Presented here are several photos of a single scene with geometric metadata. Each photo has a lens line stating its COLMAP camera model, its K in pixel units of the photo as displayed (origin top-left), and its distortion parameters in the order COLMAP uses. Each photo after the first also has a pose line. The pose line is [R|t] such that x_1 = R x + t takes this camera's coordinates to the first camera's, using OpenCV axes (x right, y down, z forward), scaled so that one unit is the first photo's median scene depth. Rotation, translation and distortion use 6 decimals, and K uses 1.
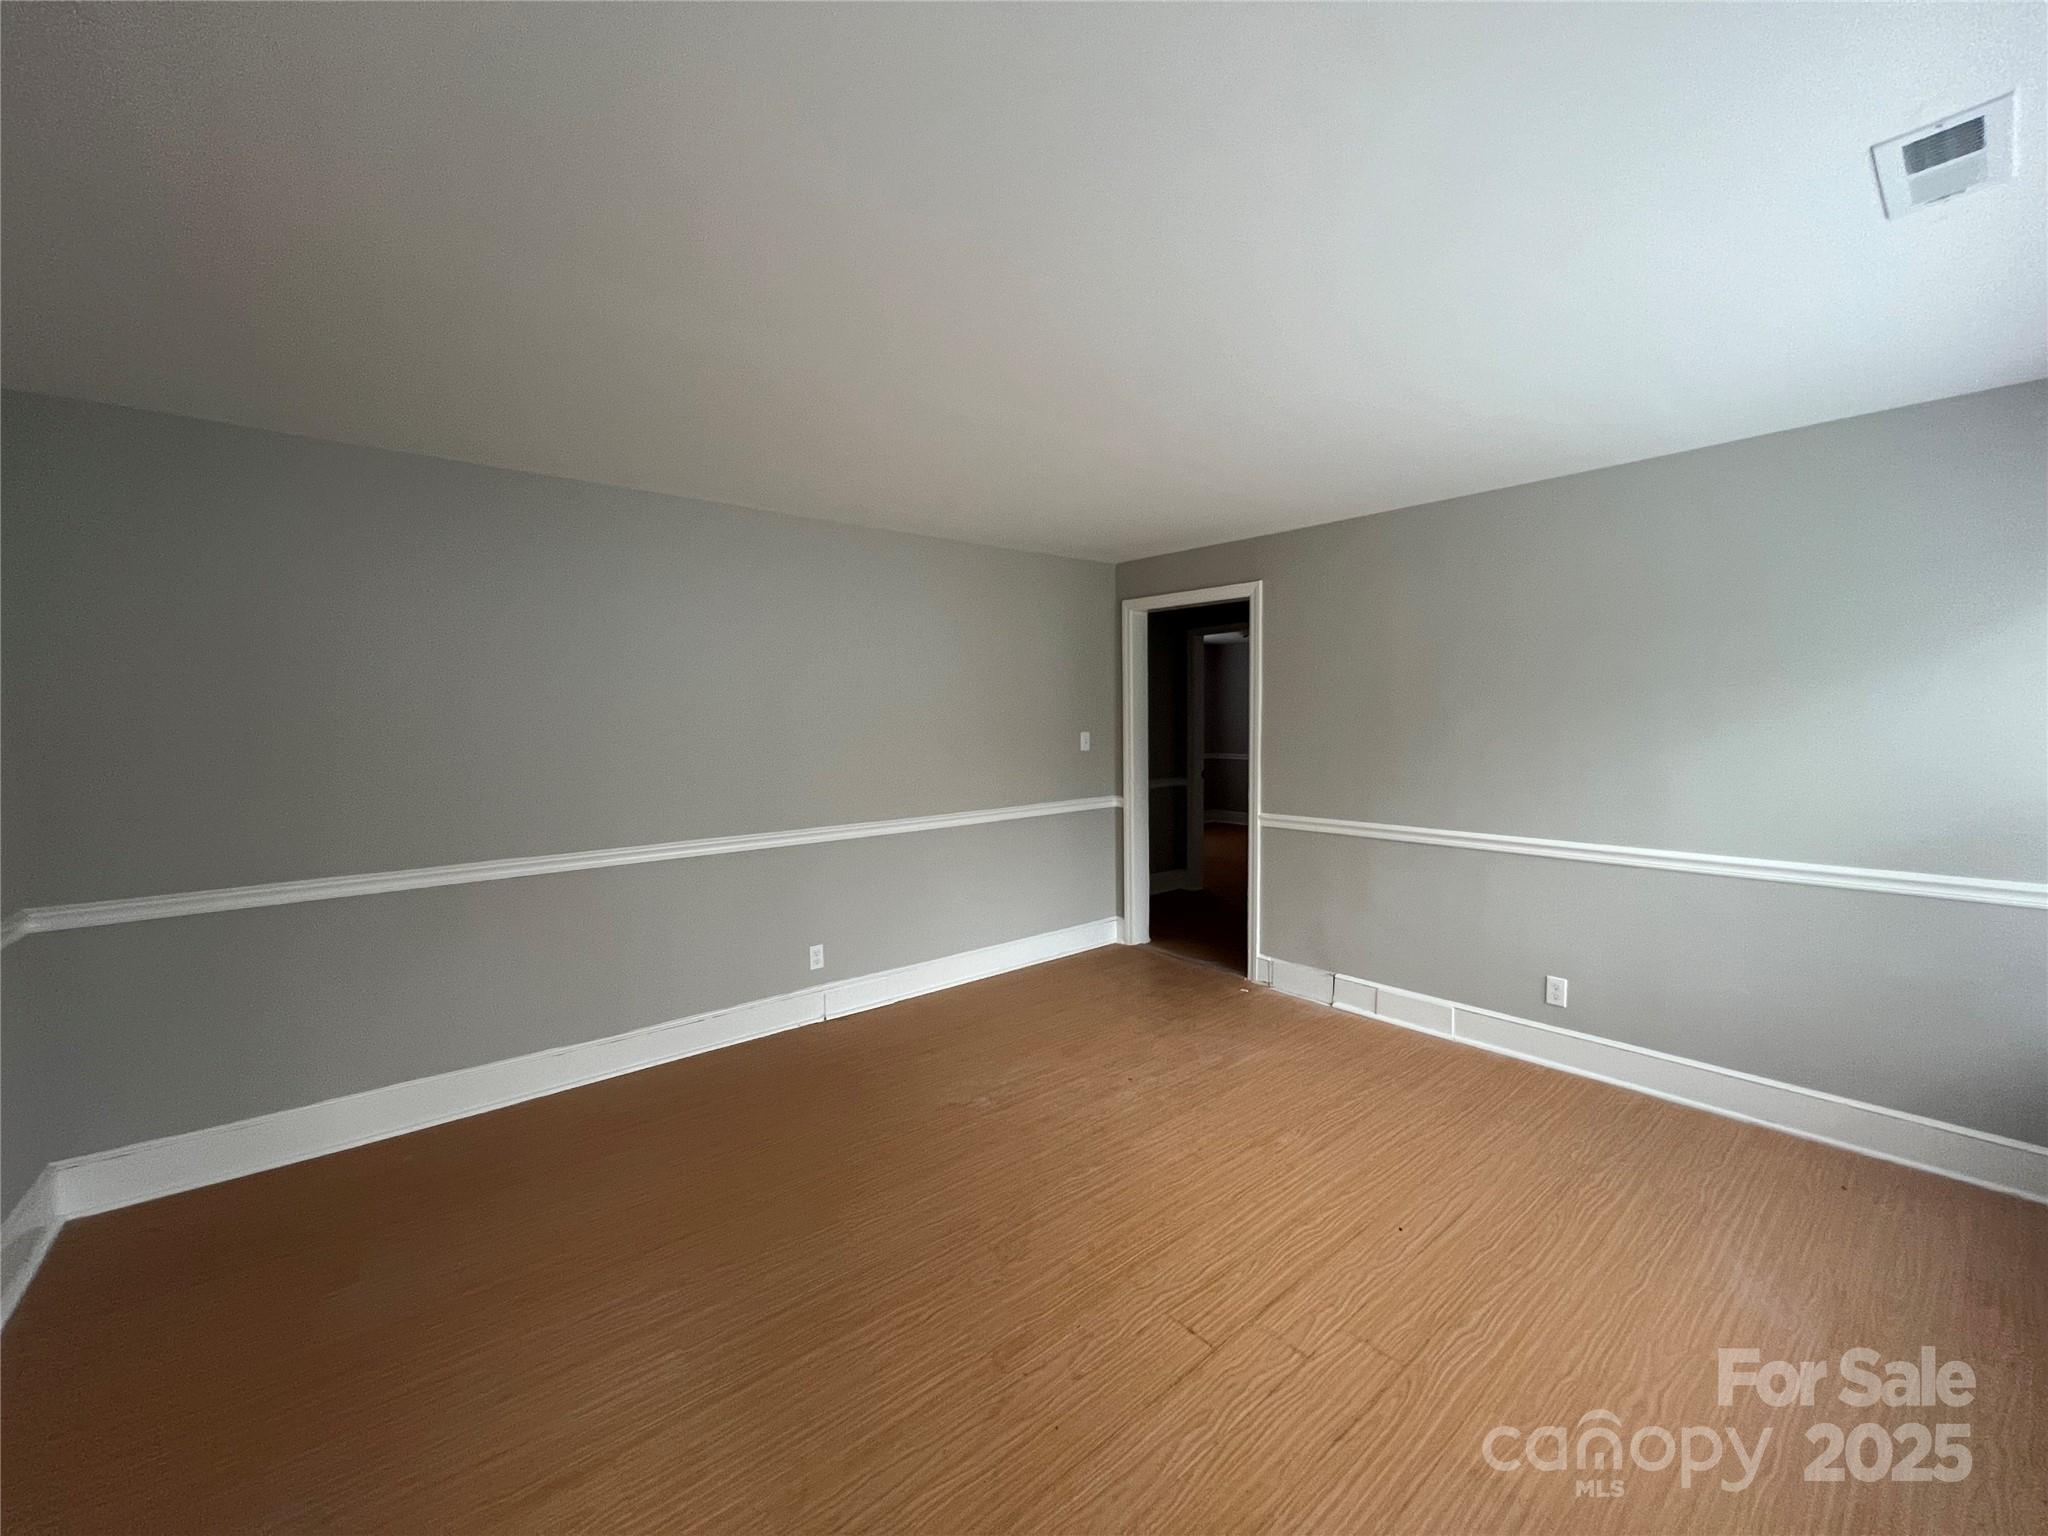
lens RADIAL K [[821.7, 0, 1026.9], [0, 821.7, 724.2], [0, 0, 1]] dist [-0.000385, 0.000004]
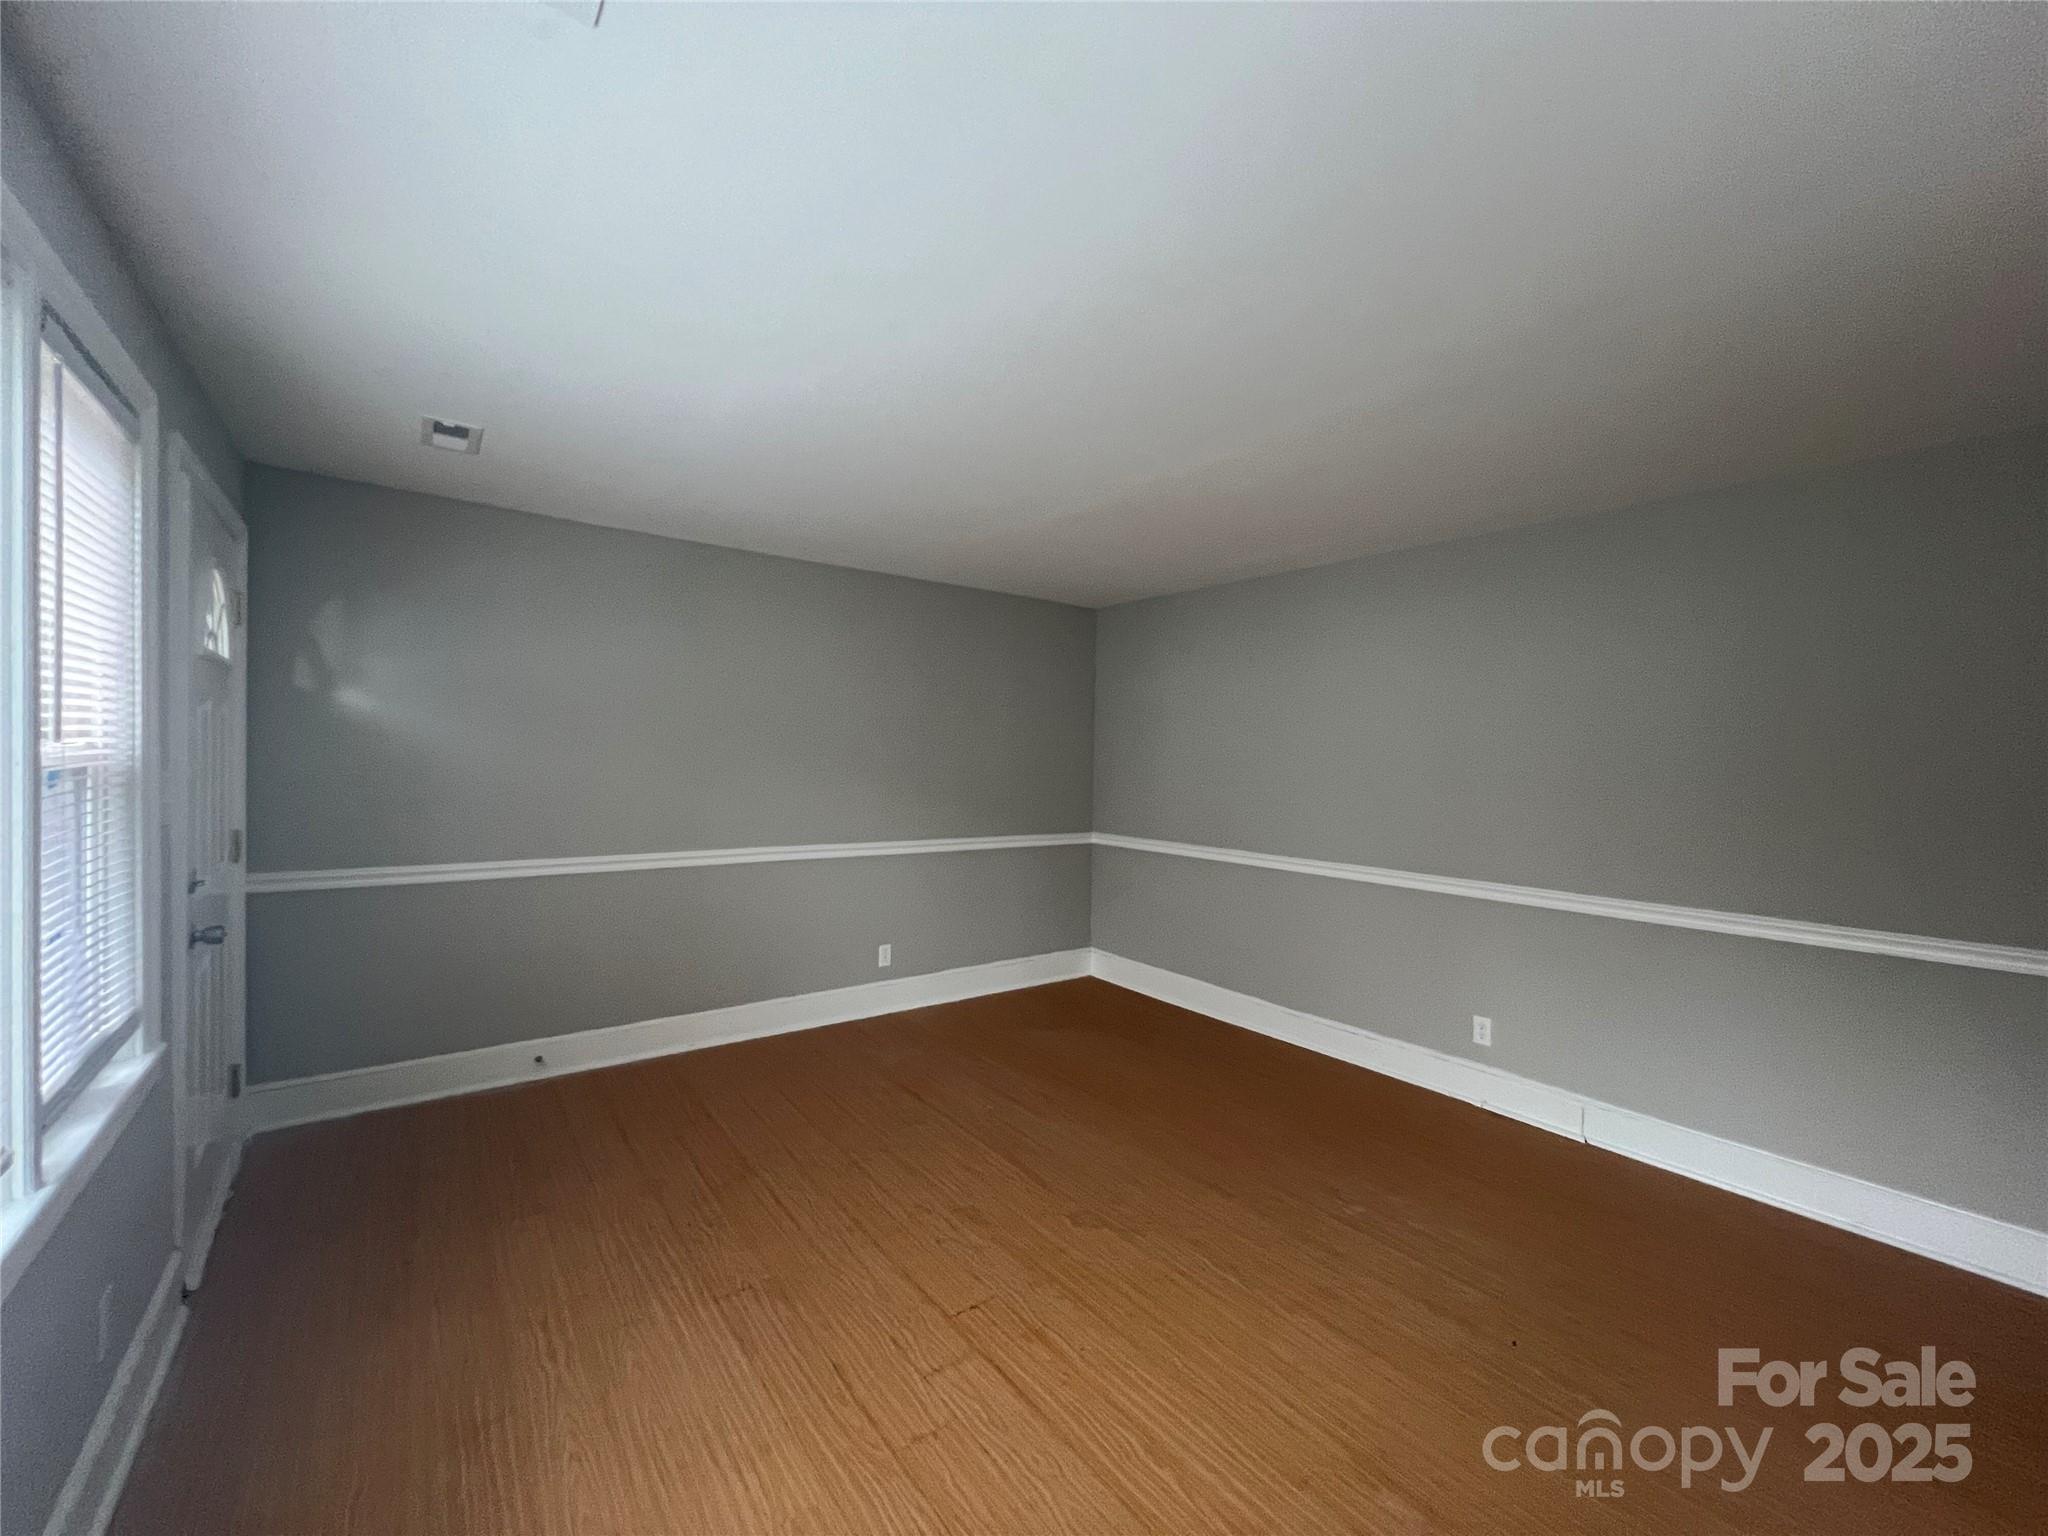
lens RADIAL K [[816.3, 0, 1024.0], [0, 816.3, 768.0], [0, 0, 1]] dist [0.000577, 0.000083]
pose [[-0.046534, 0.027055, -0.998550, 1.071968], [-0.026885, 0.999237, 0.028327, -0.014477], [0.998555, 0.028164, -0.045771, 0.925887]]
